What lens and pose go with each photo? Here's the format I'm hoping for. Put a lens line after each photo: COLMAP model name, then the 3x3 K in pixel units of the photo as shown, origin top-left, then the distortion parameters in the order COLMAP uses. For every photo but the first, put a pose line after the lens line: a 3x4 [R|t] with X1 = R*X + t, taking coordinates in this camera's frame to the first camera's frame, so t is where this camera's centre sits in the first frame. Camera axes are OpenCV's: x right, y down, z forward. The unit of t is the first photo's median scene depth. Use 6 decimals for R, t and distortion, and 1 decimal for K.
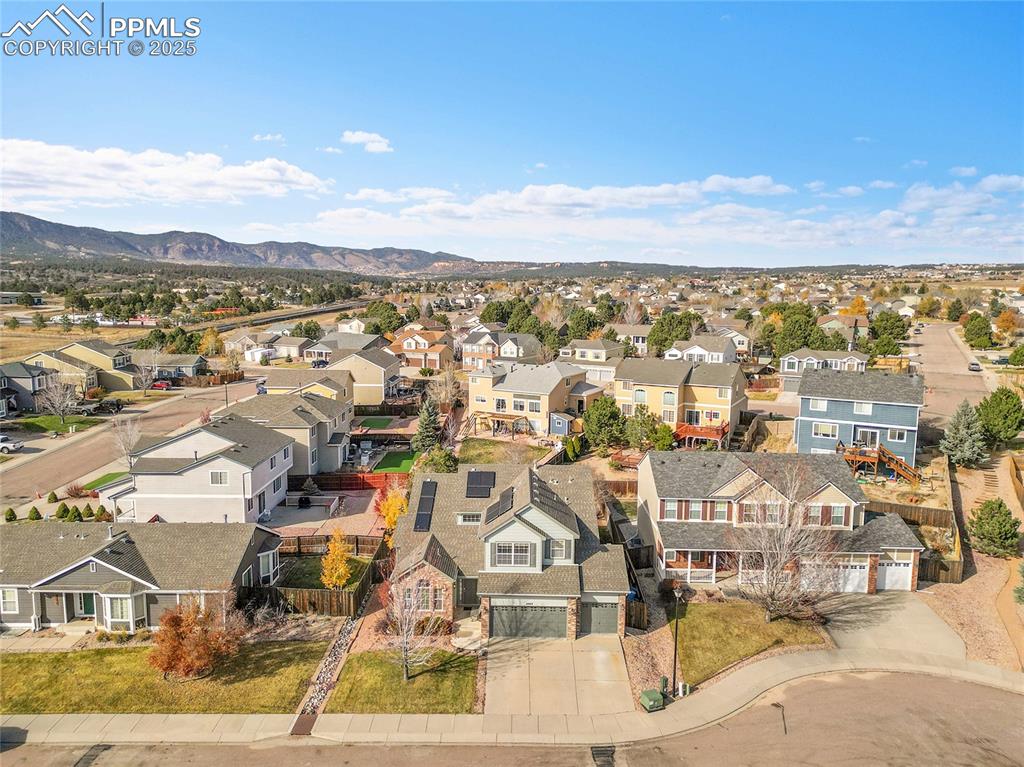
lens RADIAL K [[711.3, 0, 512.0], [0, 711.3, 383.5], [0, 0, 1]] dist [0.081133, -0.078940]
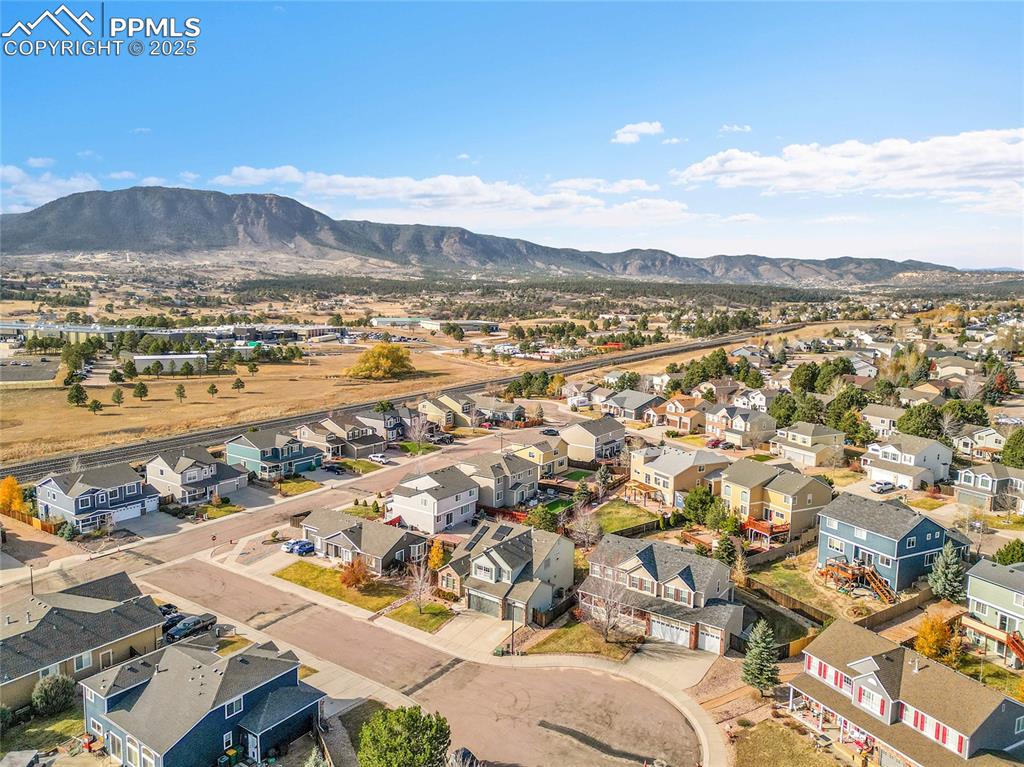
lens RADIAL K [[711.3, 0, 512.0], [0, 711.3, 383.5], [0, 0, 1]] dist [0.081133, -0.078940]
pose [[0.824183, 0.079383, -0.560732, 1.024166], [-0.087431, 0.996092, 0.012509, -0.284301], [0.559533, 0.038715, 0.827903, -0.573969]]
